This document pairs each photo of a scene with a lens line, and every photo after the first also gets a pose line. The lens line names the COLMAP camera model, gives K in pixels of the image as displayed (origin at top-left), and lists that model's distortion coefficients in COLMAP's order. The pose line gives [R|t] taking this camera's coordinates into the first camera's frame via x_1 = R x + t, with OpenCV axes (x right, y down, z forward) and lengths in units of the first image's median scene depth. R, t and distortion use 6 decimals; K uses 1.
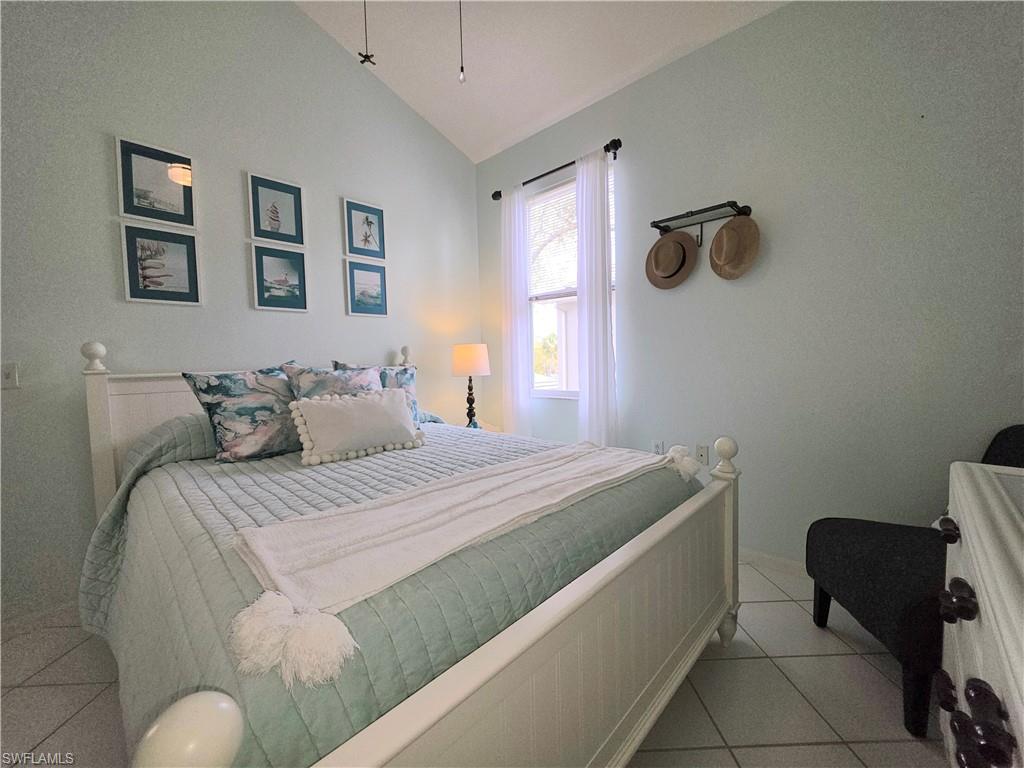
lens RADIAL K [[413.7, 0, 512.5], [0, 413.7, 385.3], [0, 0, 1]] dist [-0.000208, -0.000015]
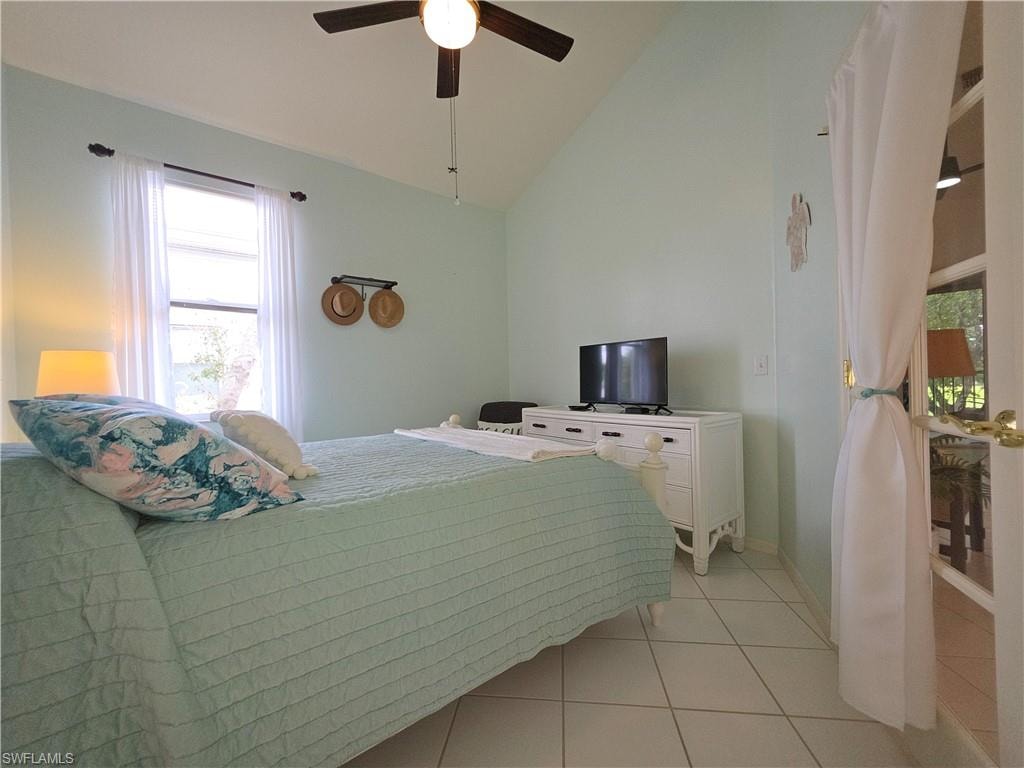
lens RADIAL K [[410.1, 0, 514.7], [0, 410.1, 388.6], [0, 0, 1]] dist [0.000223, 0.000049]
pose [[0.141995, 0.008305, 0.989833, -0.799177], [0.080309, 0.996572, -0.019882, 0.040938], [-0.986604, 0.082315, 0.140841, 0.262440]]
